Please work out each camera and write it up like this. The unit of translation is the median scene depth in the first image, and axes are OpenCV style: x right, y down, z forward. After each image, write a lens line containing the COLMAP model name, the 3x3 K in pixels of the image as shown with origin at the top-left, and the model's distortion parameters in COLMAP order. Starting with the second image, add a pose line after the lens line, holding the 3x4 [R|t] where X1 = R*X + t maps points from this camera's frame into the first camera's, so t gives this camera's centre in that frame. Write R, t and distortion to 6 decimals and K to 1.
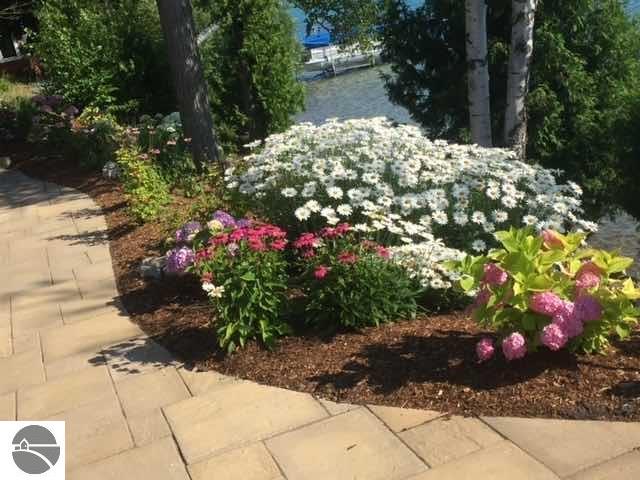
lens RADIAL K [[865.6, 0, 321.9], [0, 865.6, 238.3], [0, 0, 1]] dist [0.093170, 0.000000]
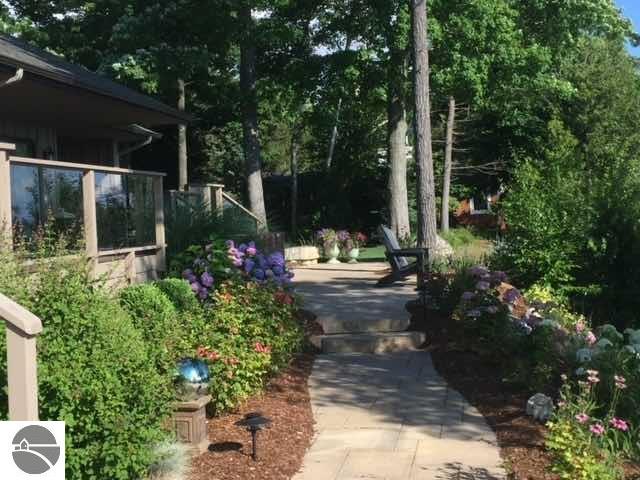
lens RADIAL K [[865.6, 0, 321.7], [0, 865.6, 241.2], [0, 0, 1]] dist [0.093170, 0.000000]
pose [[0.852564, 0.184047, -0.489144, -0.038928], [-0.267882, 0.957533, -0.106626, -0.039876], [0.448747, 0.221939, 0.865661, 0.154333]]
